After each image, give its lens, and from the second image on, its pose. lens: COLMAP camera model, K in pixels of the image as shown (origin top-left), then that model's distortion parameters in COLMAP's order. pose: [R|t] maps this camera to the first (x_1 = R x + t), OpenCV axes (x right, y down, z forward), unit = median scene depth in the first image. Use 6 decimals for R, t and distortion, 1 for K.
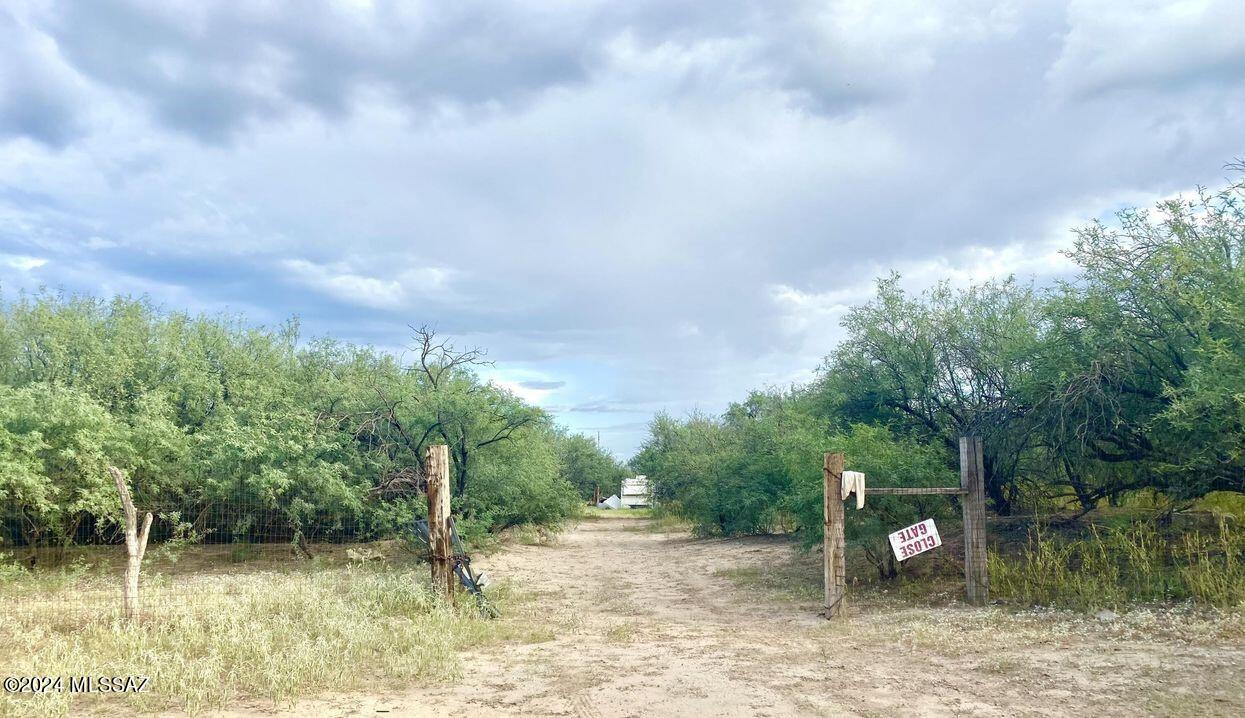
lens RADIAL K [[923.9, 0, 622.2], [0, 923.9, 363.4], [0, 0, 1]] dist [0.014414, -0.009161]
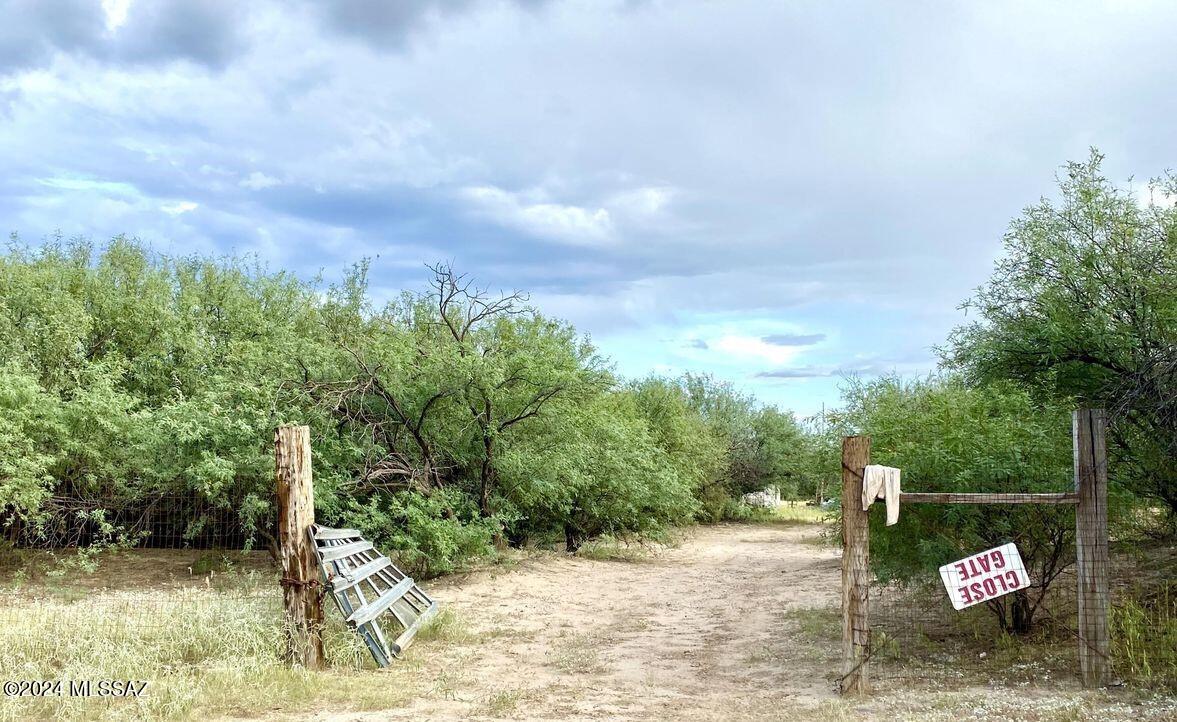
lens RADIAL K [[1230.9, 0, 588.8], [0, 1230.9, 360.8], [0, 0, 1]] dist [0.019401, 0.000000]
pose [[0.965617, -0.016457, -0.259446, 0.192600], [0.026682, 0.998998, 0.035937, 0.006937], [0.258594, -0.041624, 0.965089, 0.098510]]
